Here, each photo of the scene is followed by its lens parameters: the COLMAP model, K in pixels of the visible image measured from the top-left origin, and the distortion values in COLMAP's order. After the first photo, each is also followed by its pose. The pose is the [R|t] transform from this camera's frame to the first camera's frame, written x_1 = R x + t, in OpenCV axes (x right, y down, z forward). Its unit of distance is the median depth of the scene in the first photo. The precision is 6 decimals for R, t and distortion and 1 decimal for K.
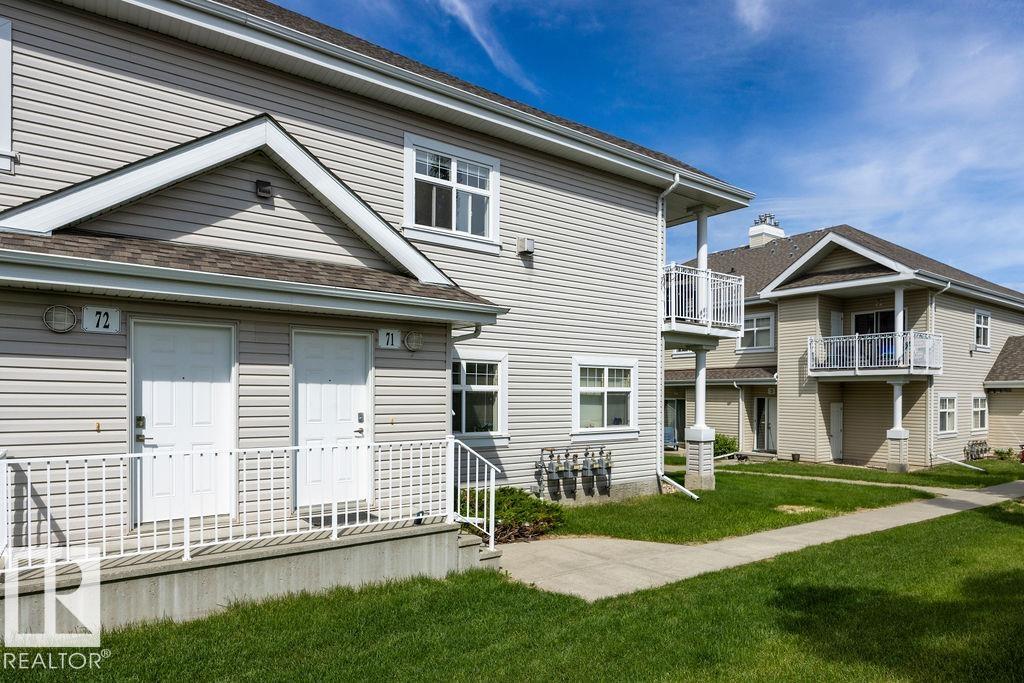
lens RADIAL K [[603.1, 0, 514.5], [0, 603.1, 403.1], [0, 0, 1]] dist [0.004955, -0.000324]
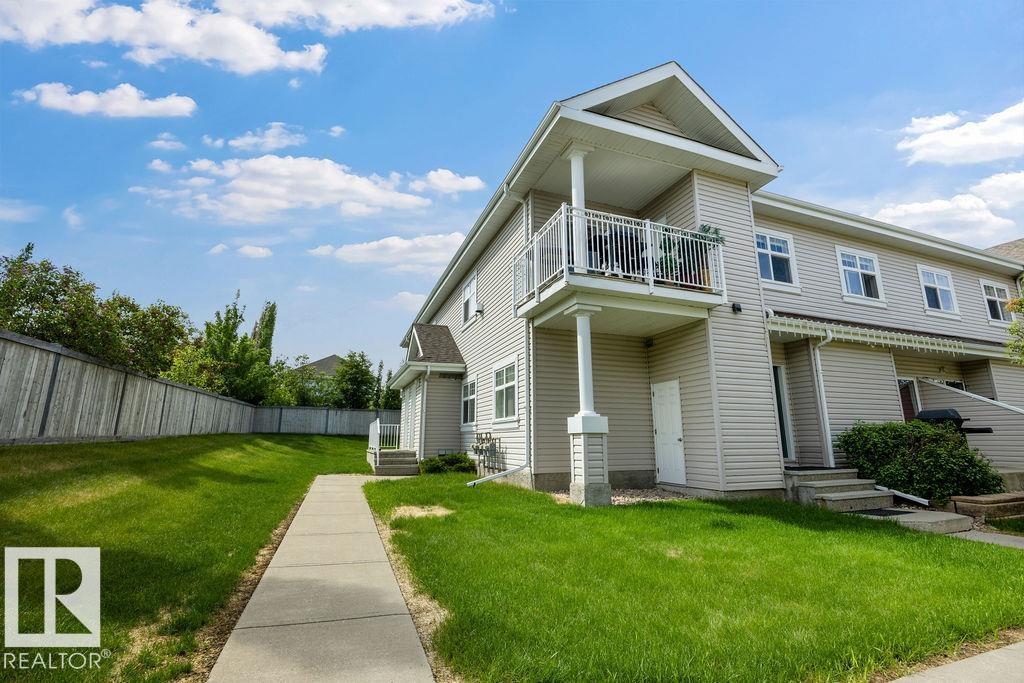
lens RADIAL K [[449.4, 0, 512.0], [0, 449.4, 341.5], [0, 0, 1]] dist [-0.013521, -0.000012]
pose [[-0.258505, -0.211239, -0.942631, 1.174846], [-0.011100, 0.976384, -0.215759, 0.097087], [0.965946, -0.045312, -0.254745, 1.443423]]
